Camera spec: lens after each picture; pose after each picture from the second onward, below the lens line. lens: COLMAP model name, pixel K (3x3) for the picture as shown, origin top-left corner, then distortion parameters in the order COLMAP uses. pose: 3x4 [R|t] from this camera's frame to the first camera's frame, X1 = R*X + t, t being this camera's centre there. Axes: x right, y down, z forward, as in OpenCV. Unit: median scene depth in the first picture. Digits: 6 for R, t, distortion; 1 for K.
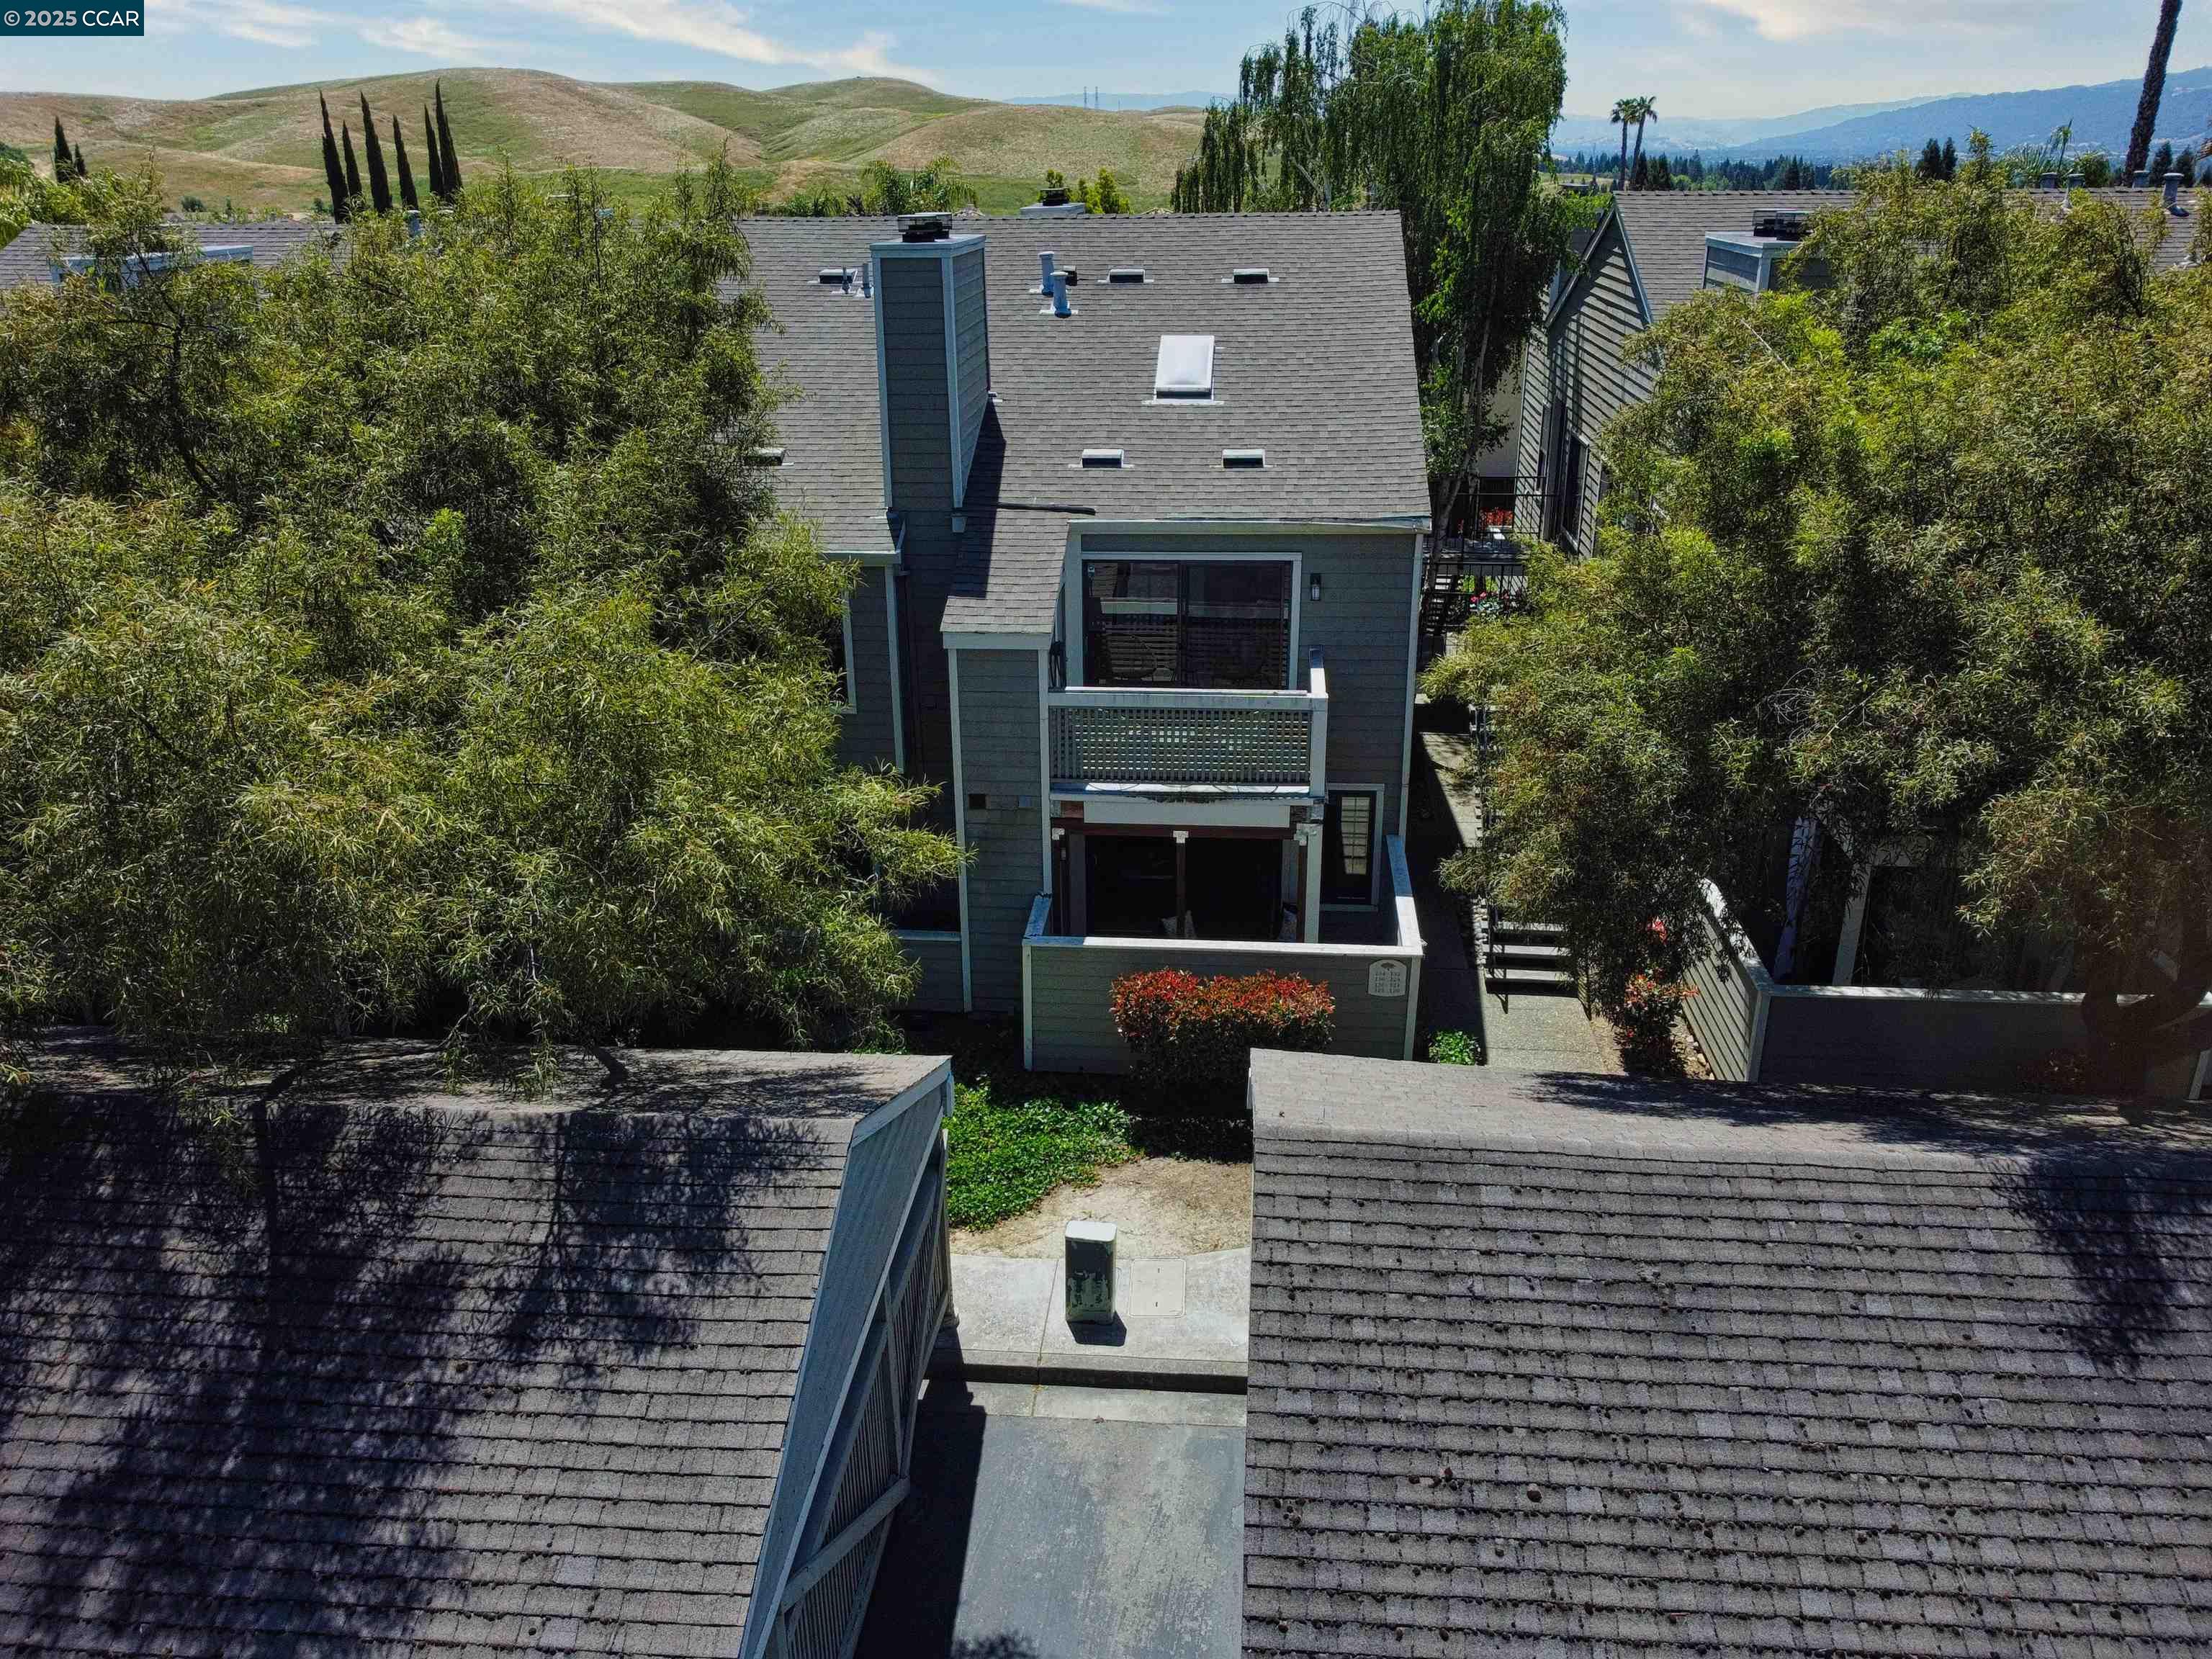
lens RADIAL K [[1657.8, 0, 1101.3], [0, 1657.8, 825.4], [0, 0, 1]] dist [-0.008369, -0.002880]
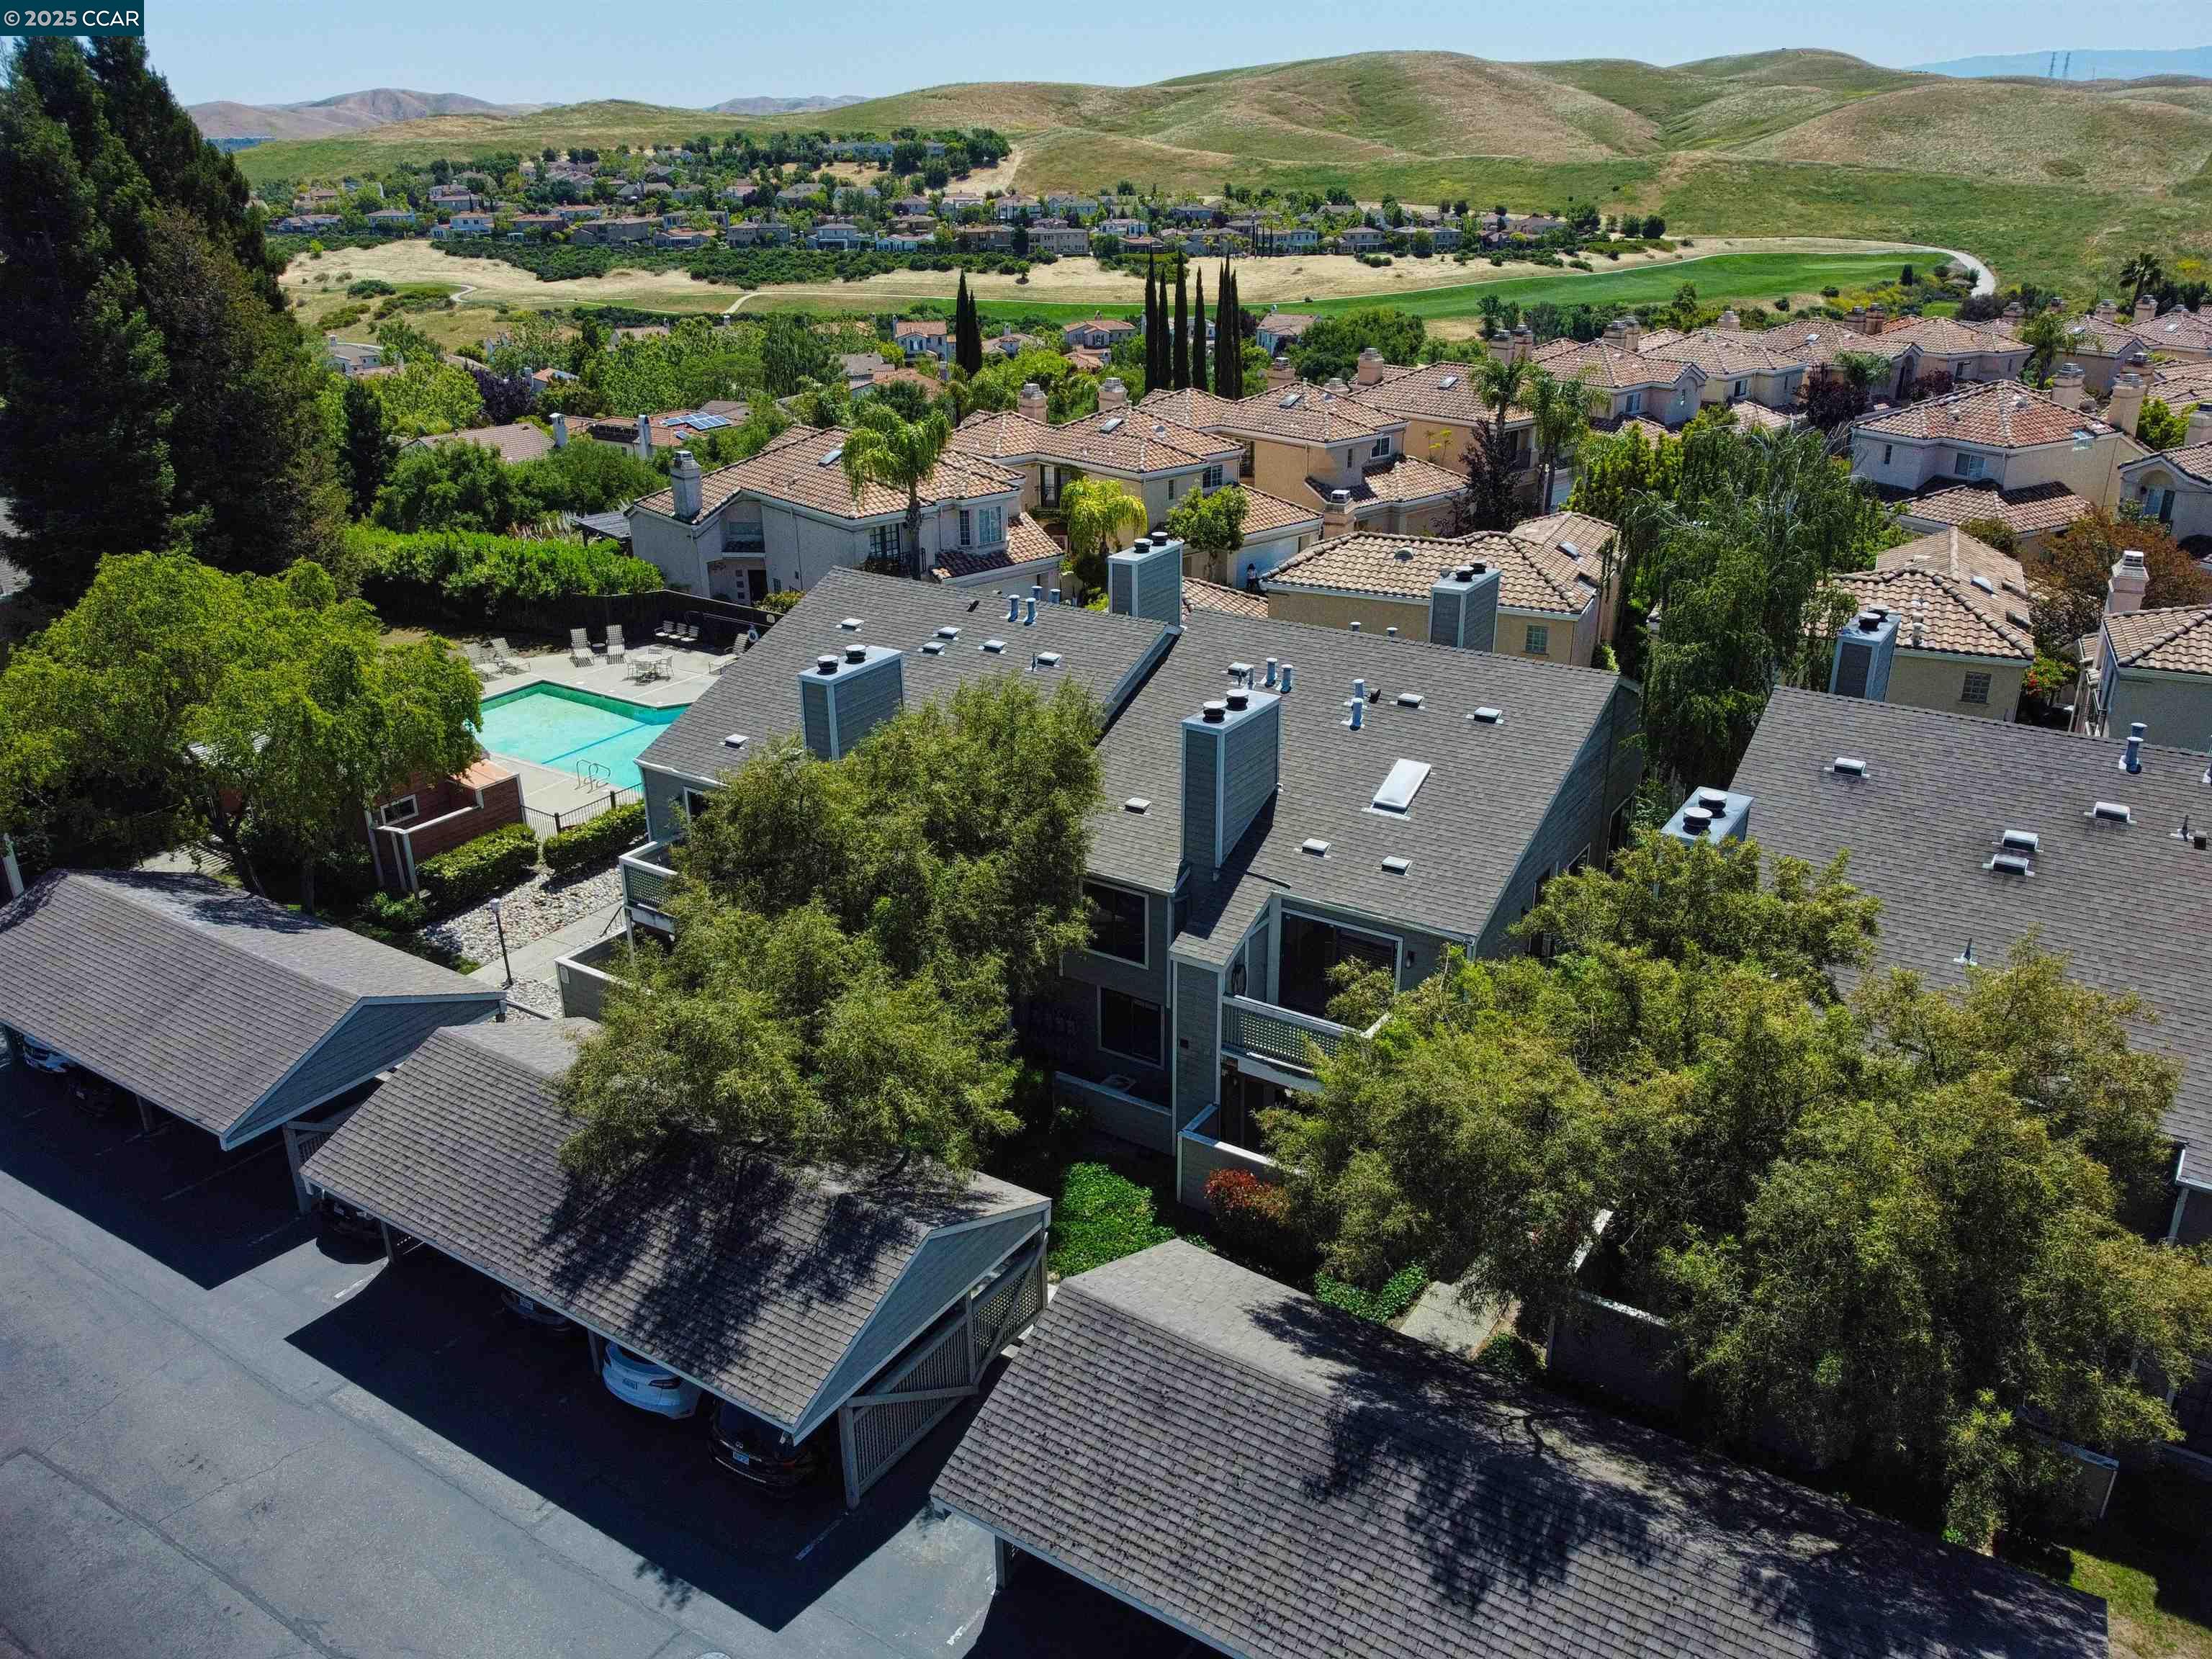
lens RADIAL K [[1657.8, 0, 1109.6], [0, 1657.8, 828.1], [0, 0, 1]] dist [-0.008369, -0.002880]
pose [[0.881329, 0.183129, -0.435572, 0.562235], [-0.174711, 0.982808, 0.059698, -0.321938], [0.439016, 0.023486, 0.898172, -0.592077]]
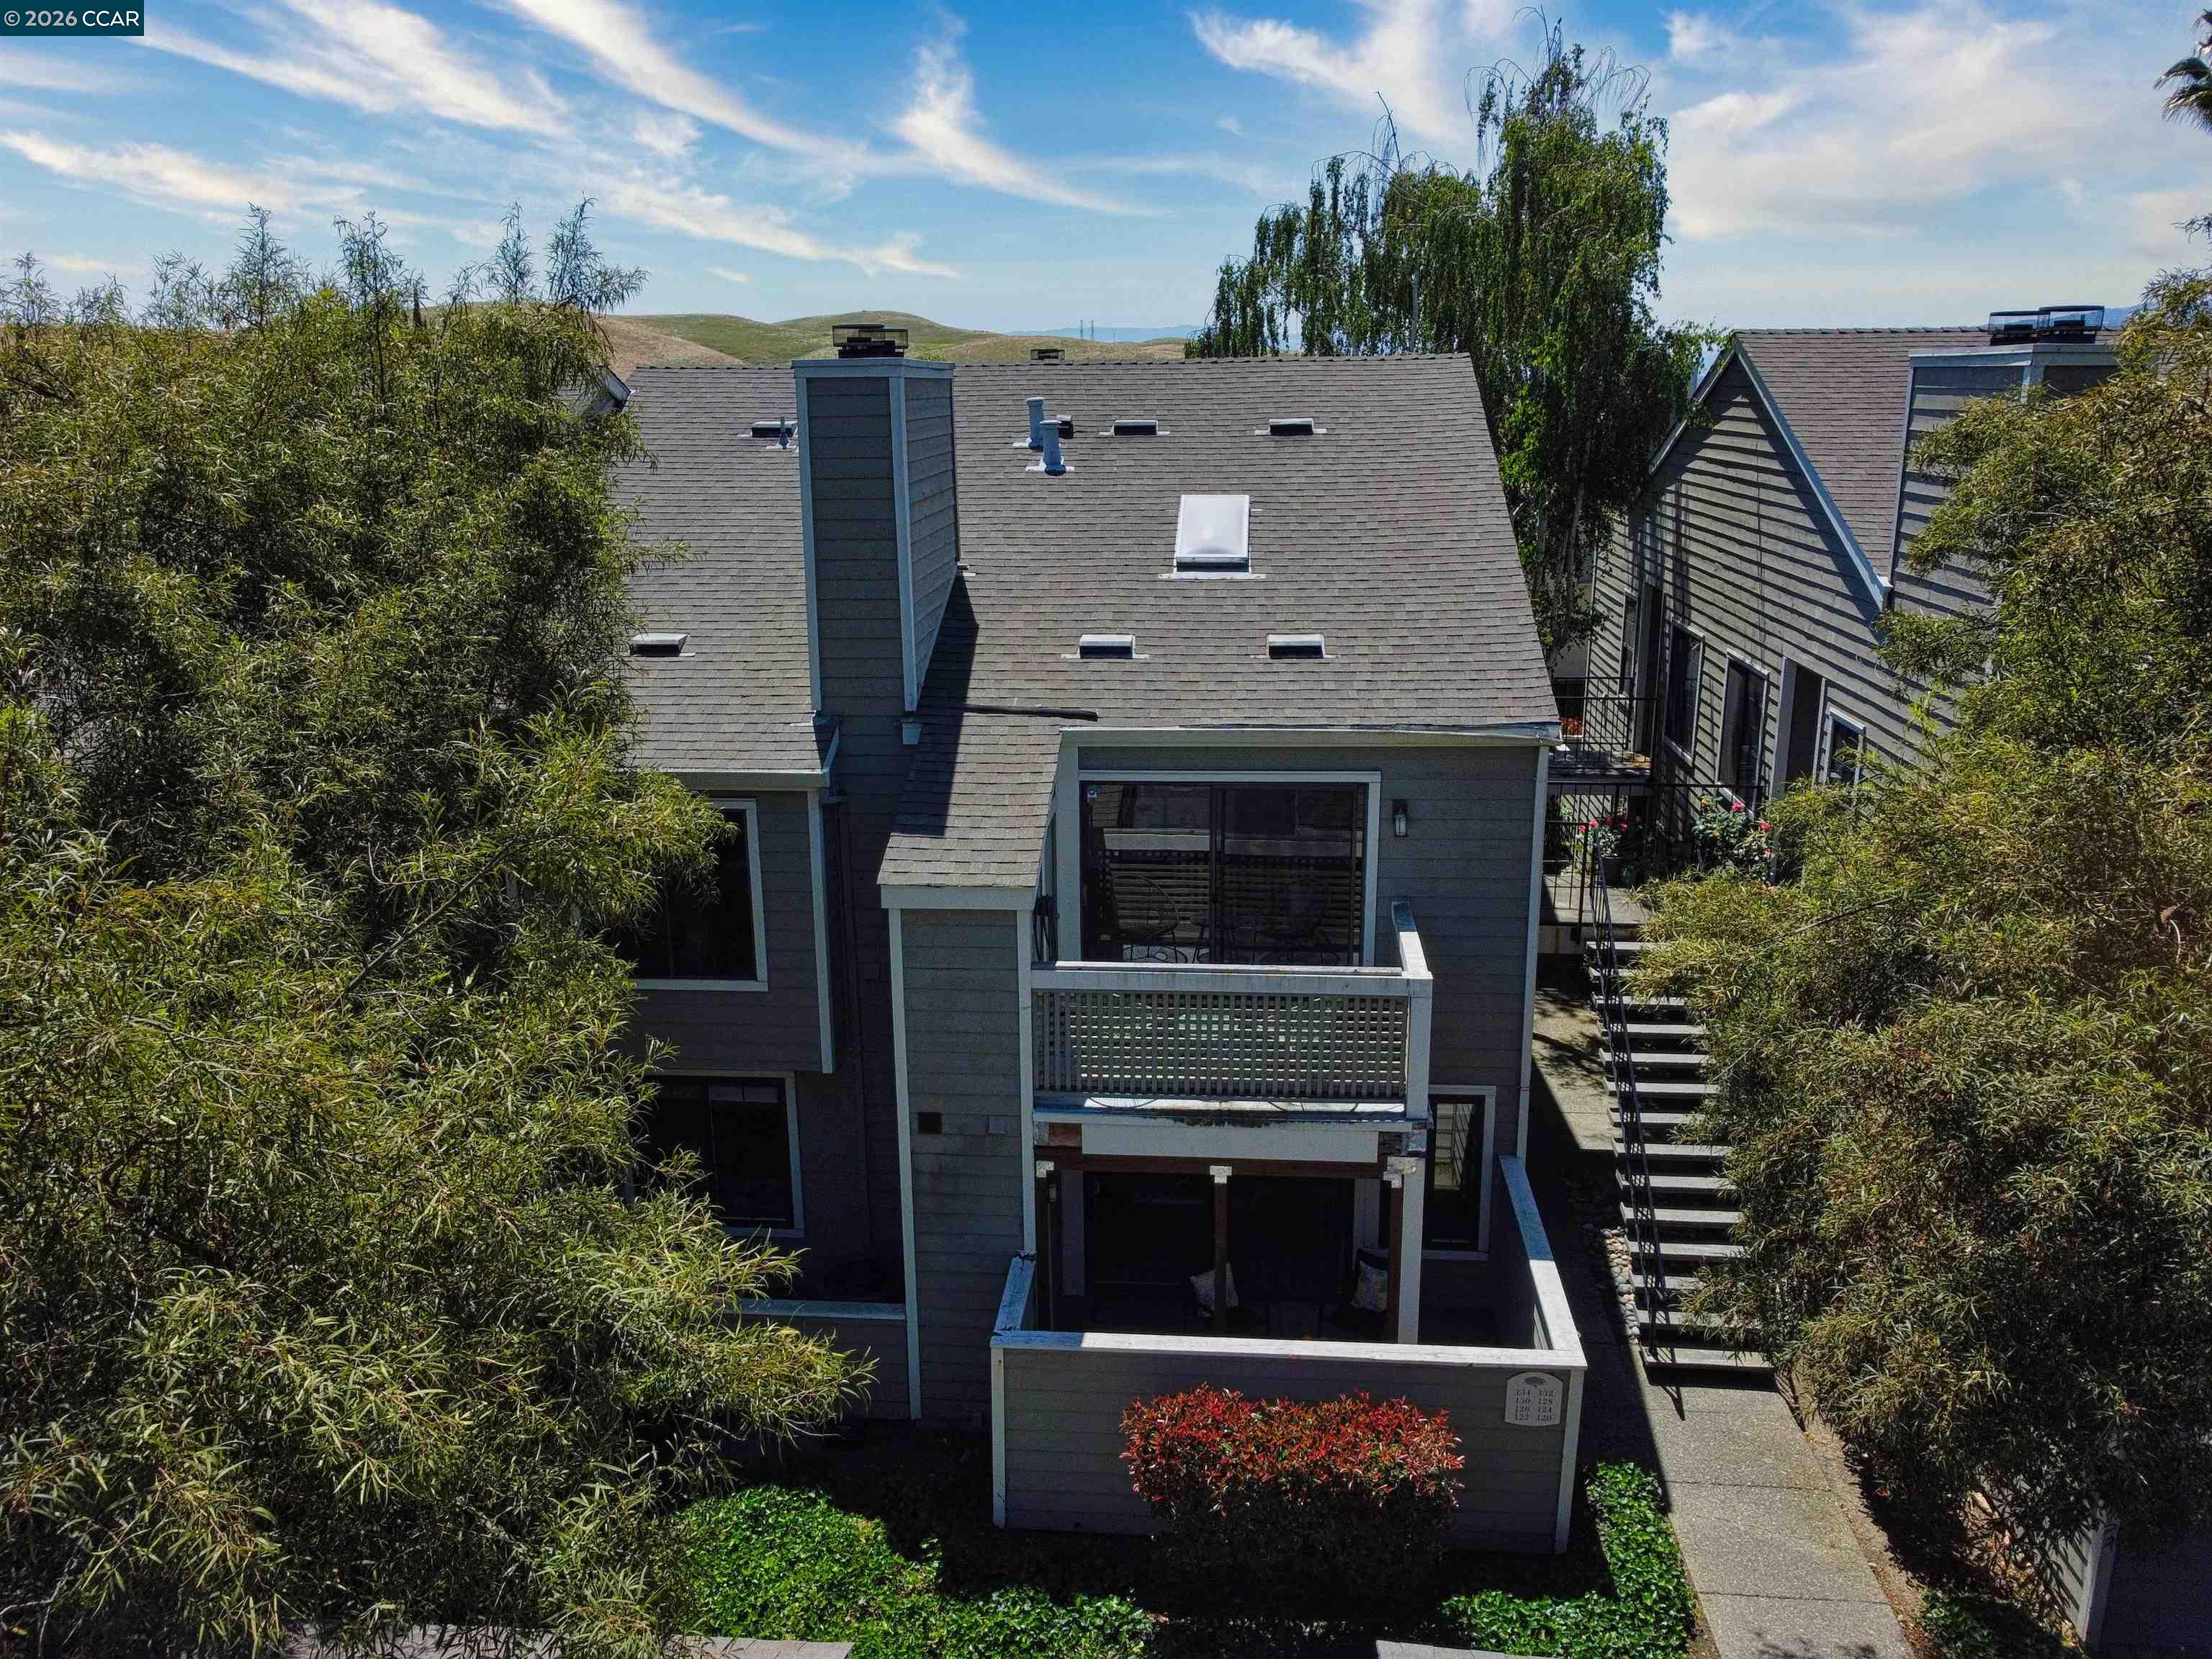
lens RADIAL K [[1657.8, 0, 1100.5], [0, 1657.8, 828.1], [0, 0, 1]] dist [-0.008369, -0.002880]
pose [[0.999998, -0.000496, 0.002140, -0.004001], [0.000754, 0.992464, -0.122535, -0.051493], [-0.002063, 0.122537, 0.992462, 0.283698]]
